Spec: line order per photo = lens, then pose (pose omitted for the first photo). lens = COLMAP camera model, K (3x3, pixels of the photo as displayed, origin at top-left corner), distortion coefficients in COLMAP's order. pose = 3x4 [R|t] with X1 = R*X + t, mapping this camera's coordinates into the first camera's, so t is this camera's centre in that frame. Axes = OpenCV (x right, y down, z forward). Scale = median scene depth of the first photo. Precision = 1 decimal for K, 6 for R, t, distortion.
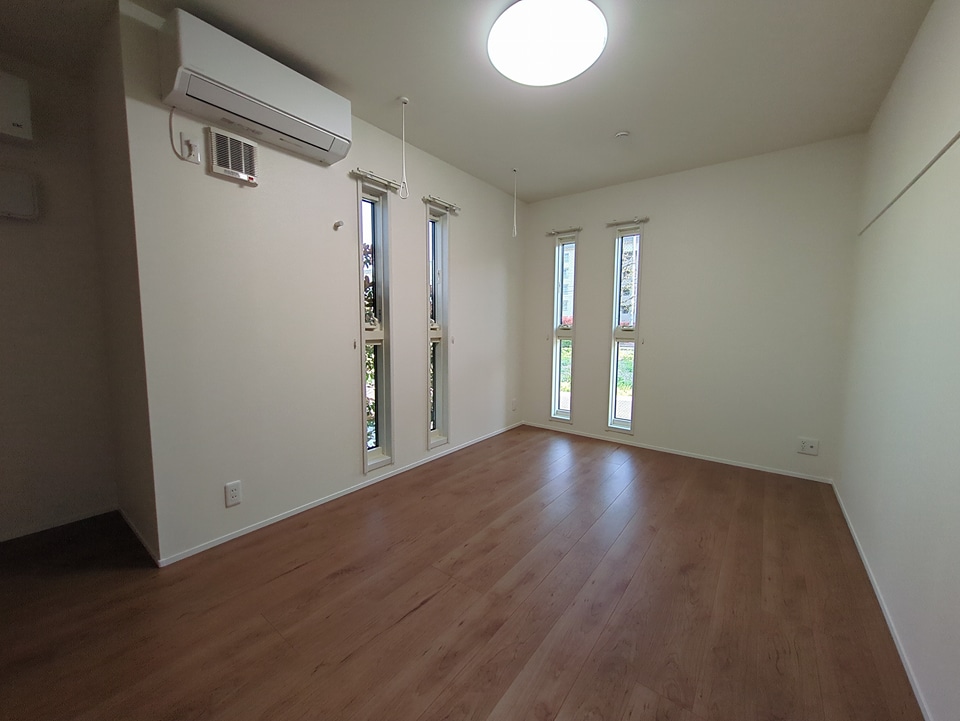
lens RADIAL K [[377.6, 0, 482.0], [0, 377.6, 360.0], [0, 0, 1]] dist [-0.004236, 0.000177]
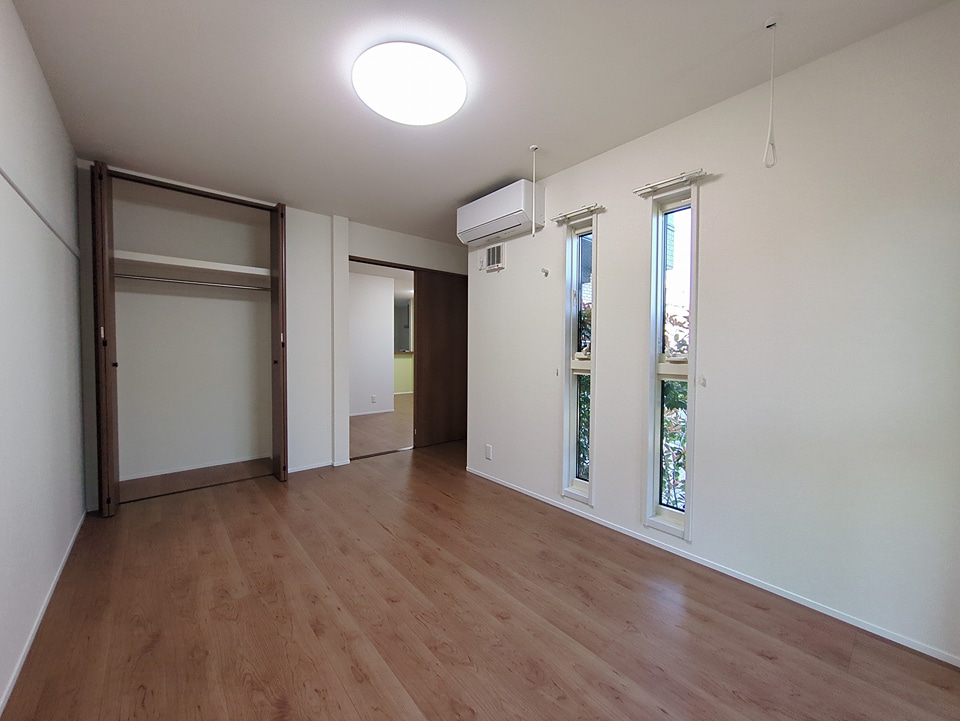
lens RADIAL K [[377.6, 0, 482.0], [0, 377.6, 360.0], [0, 0, 1]] dist [-0.004236, 0.000177]
pose [[-0.213225, 0.015879, -0.976874, 0.890240], [-0.099342, 0.994333, 0.037847, -0.107164], [0.971939, 0.105115, -0.210439, 1.139641]]
